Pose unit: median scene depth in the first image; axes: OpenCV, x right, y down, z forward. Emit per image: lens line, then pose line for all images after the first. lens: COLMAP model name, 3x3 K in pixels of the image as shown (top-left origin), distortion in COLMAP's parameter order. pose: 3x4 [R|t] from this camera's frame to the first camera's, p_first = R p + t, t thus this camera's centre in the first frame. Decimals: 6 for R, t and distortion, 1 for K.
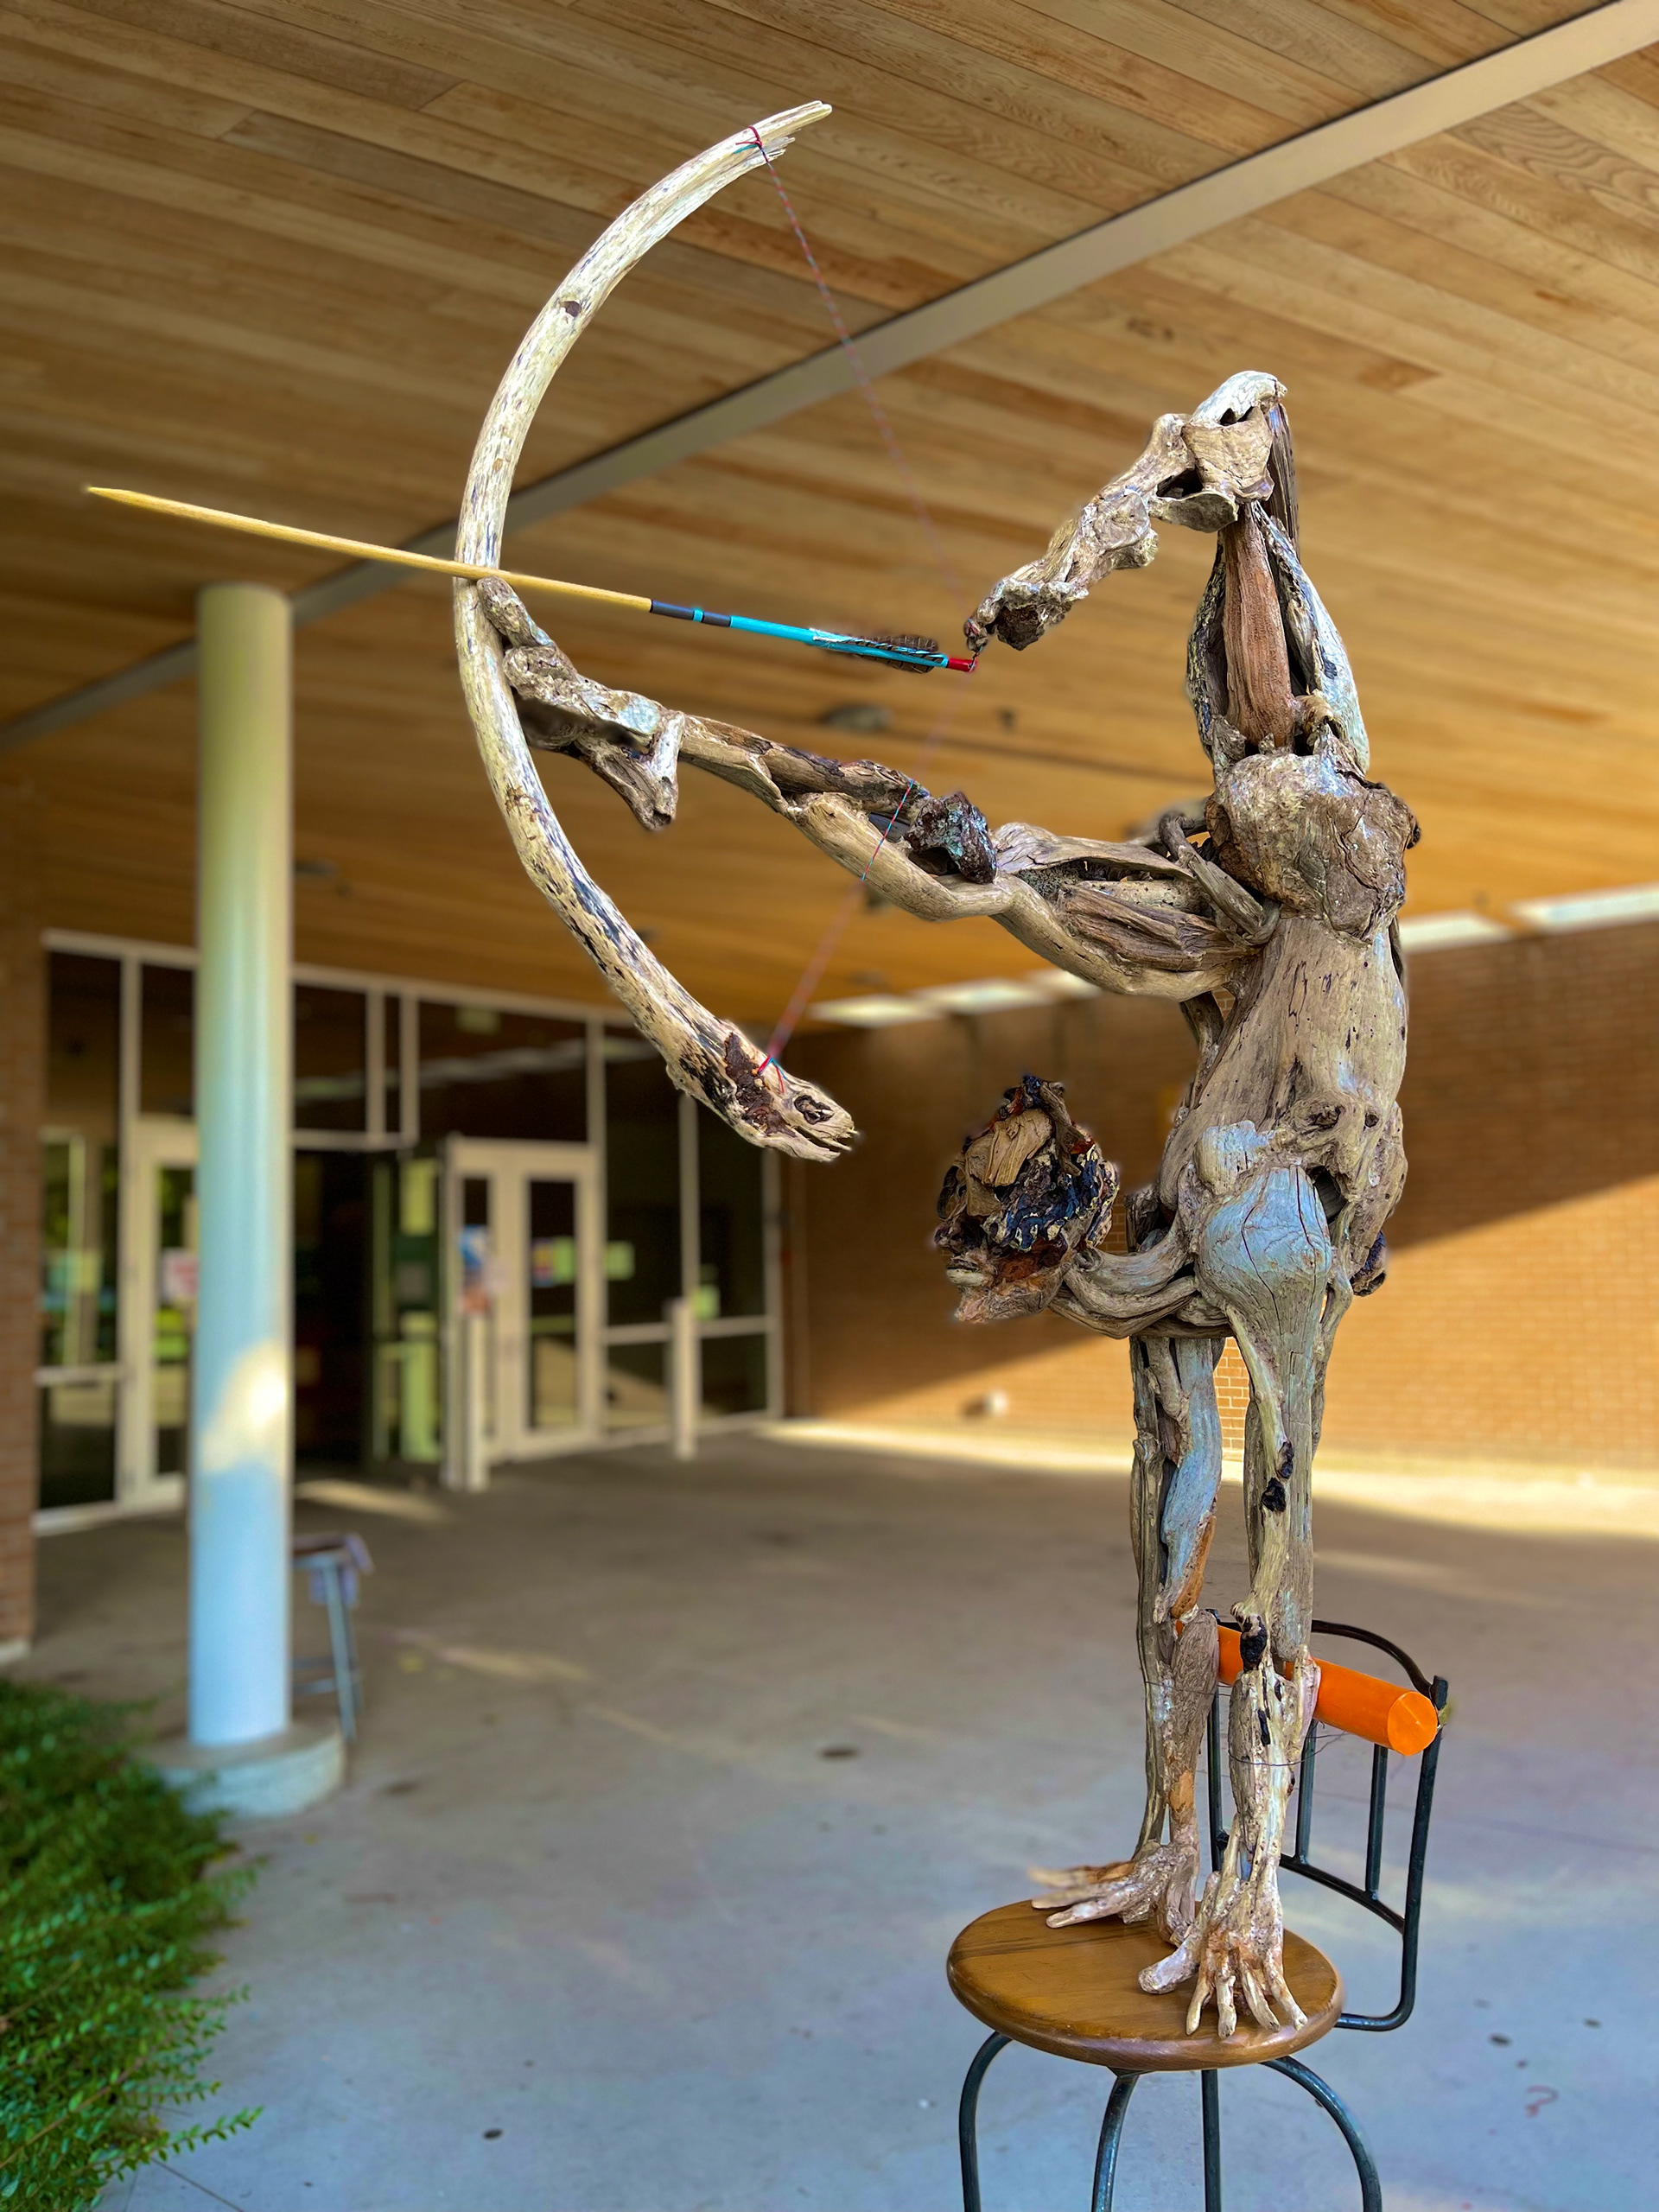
lens RADIAL K [[1745.6, 0, 829.5], [0, 1745.6, 1106.0], [0, 0, 1]] dist [0.055892, -0.007393]
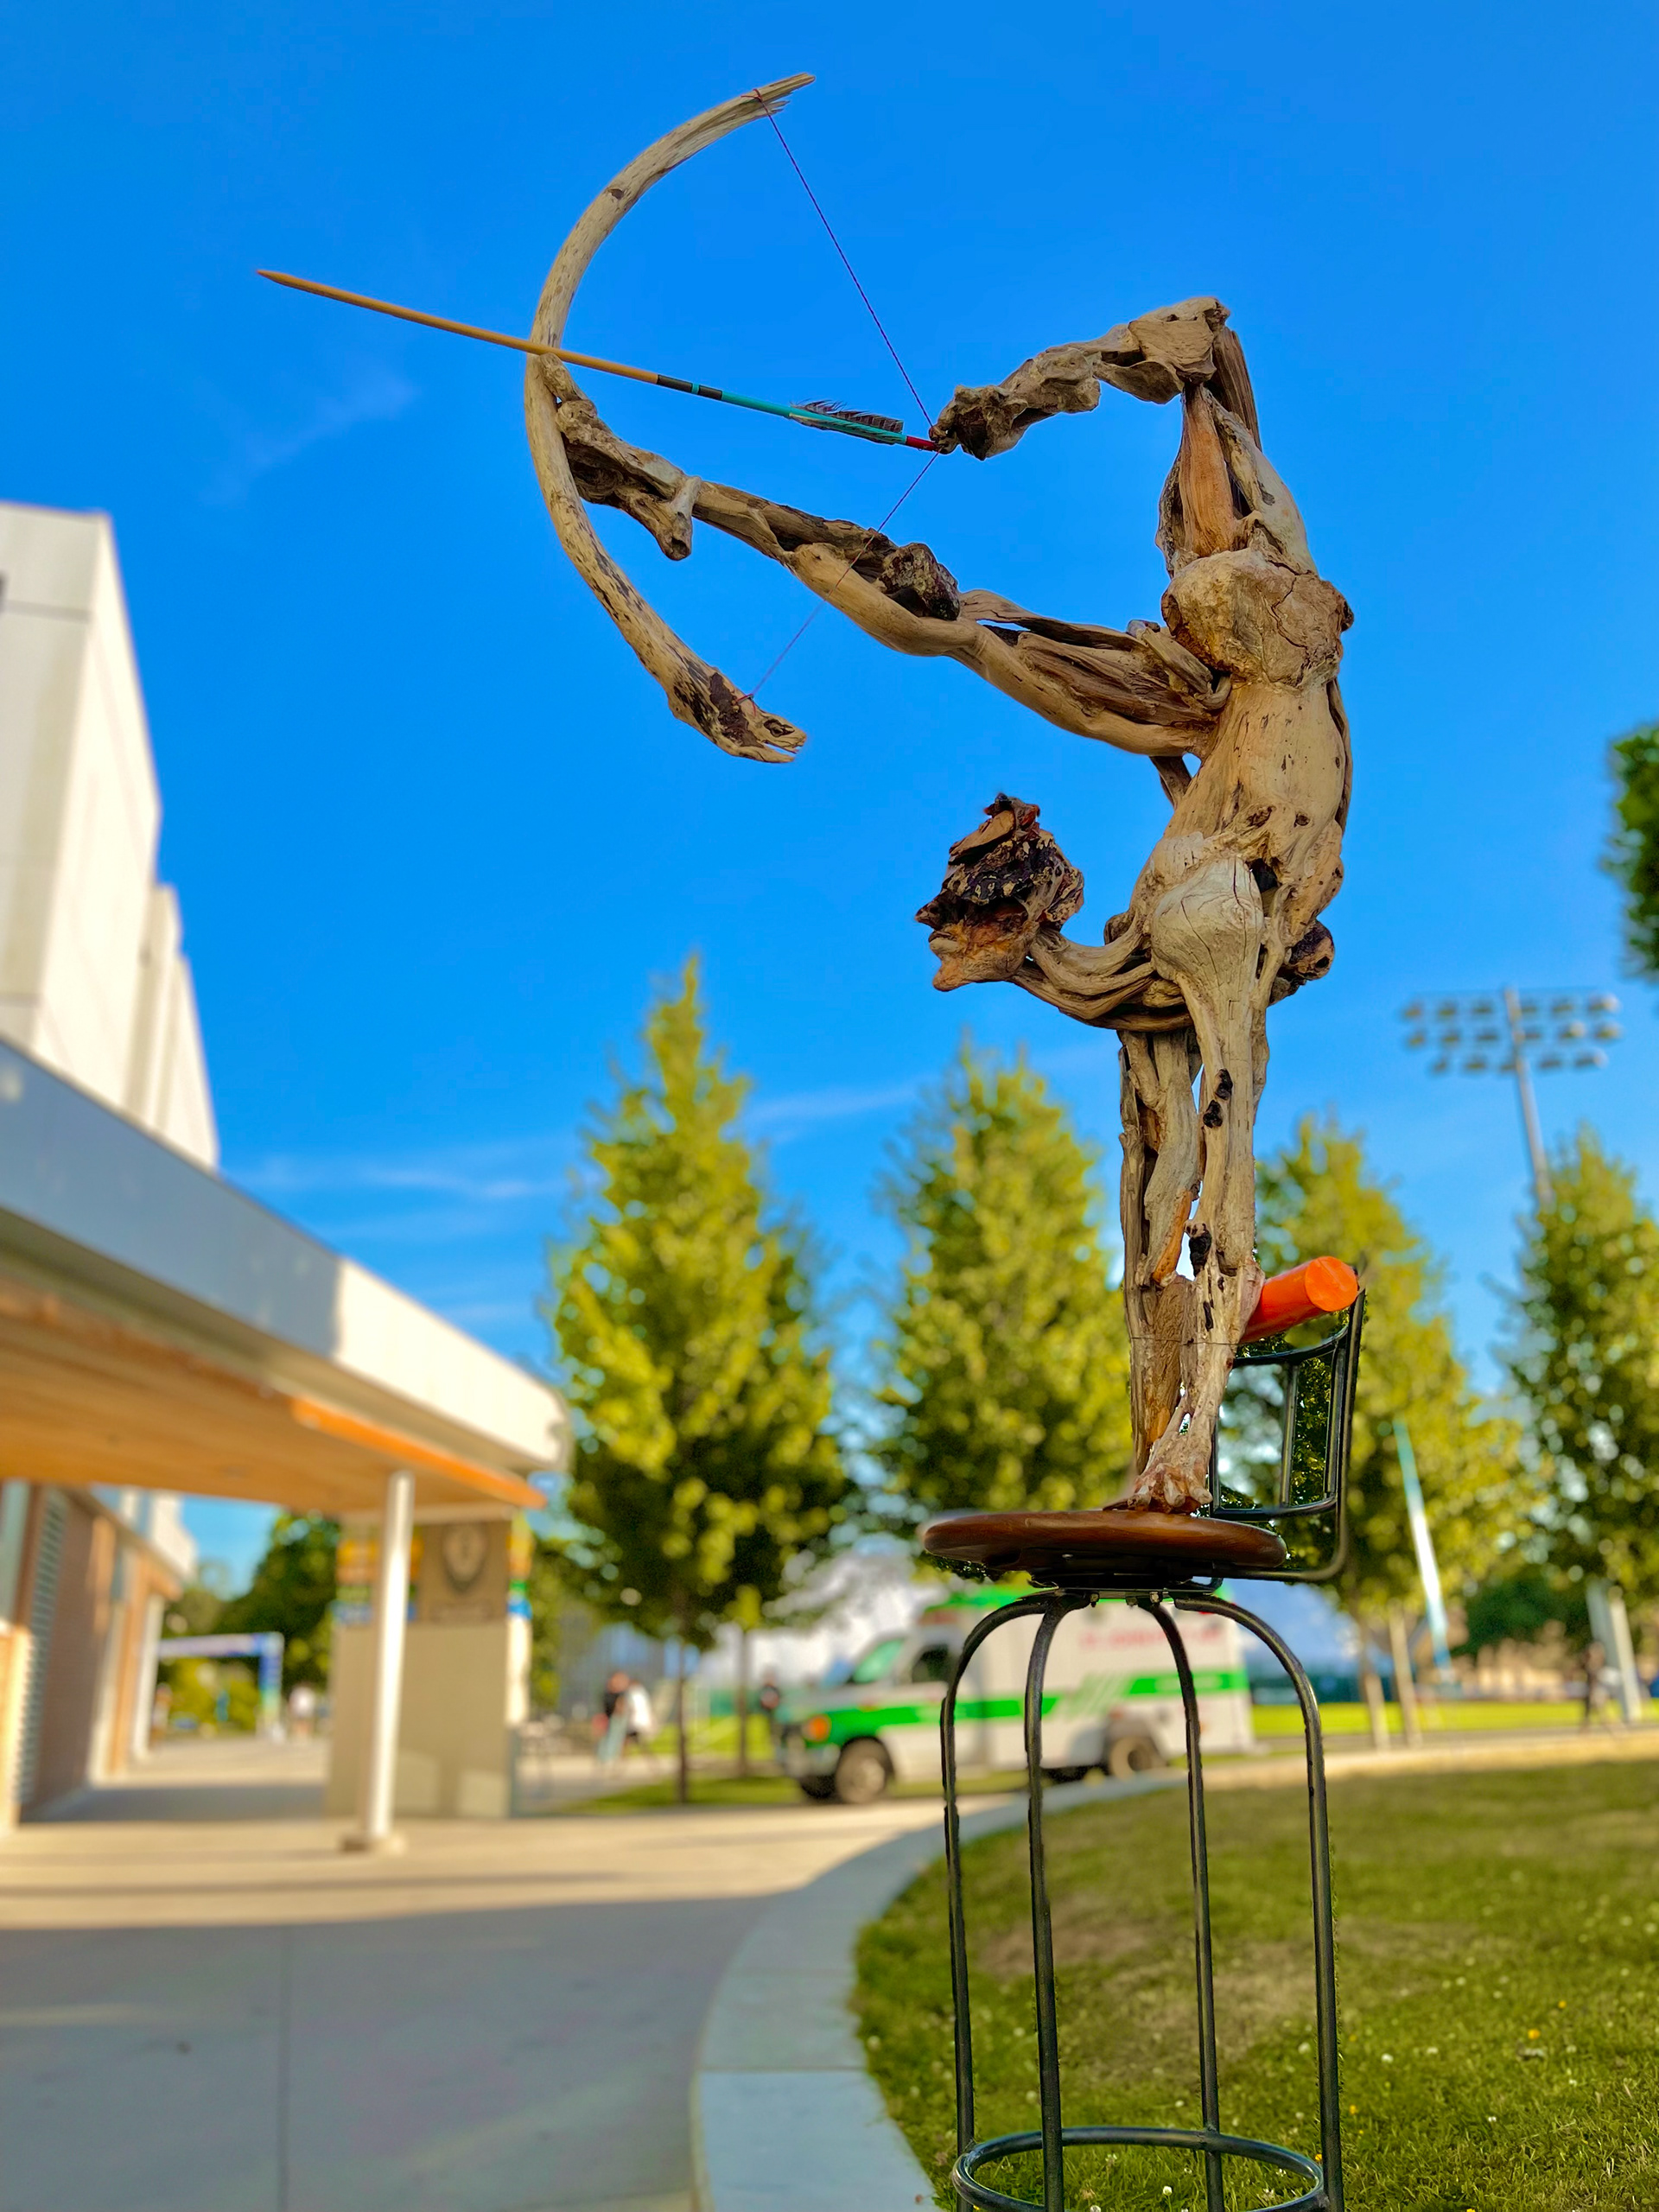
lens RADIAL K [[1745.6, 0, 829.5], [0, 1745.6, 1106.0], [0, 0, 1]] dist [0.055892, -0.007393]
pose [[0.982017, -0.025143, -0.187109, 0.218111], [-0.020640, 0.970852, -0.238789, 0.483138], [0.187660, 0.238357, 0.952875, -0.119775]]
